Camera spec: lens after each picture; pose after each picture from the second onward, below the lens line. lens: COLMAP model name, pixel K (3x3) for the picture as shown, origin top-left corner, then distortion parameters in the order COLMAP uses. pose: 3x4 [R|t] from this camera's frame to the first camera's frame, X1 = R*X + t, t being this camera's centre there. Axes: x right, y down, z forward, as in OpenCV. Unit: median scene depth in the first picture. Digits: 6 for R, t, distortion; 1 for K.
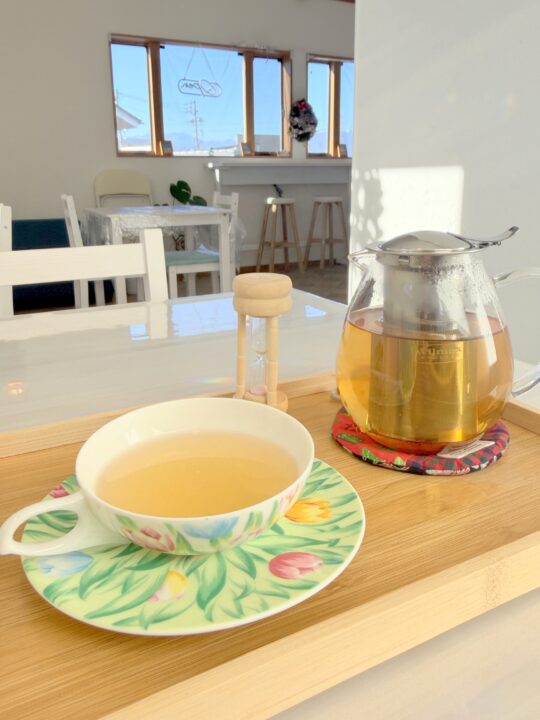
lens RADIAL K [[573.5, 0, 270.3], [0, 573.5, 321.9], [0, 0, 1]] dist [-0.067466, 0.091490]
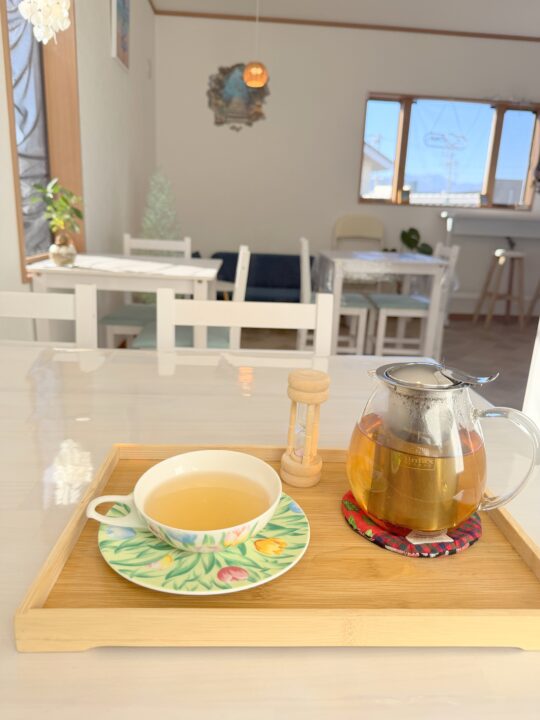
lens RADIAL K [[528.4, 0, 270.0], [0, 528.4, 360.0], [0, 0, 1]] dist [-0.029568, -0.007158]
pose [[0.902978, 0.161214, -0.398296, 0.438623], [-0.151217, 0.986877, 0.056625, -0.188487], [0.402199, 0.009098, 0.915507, -0.225986]]
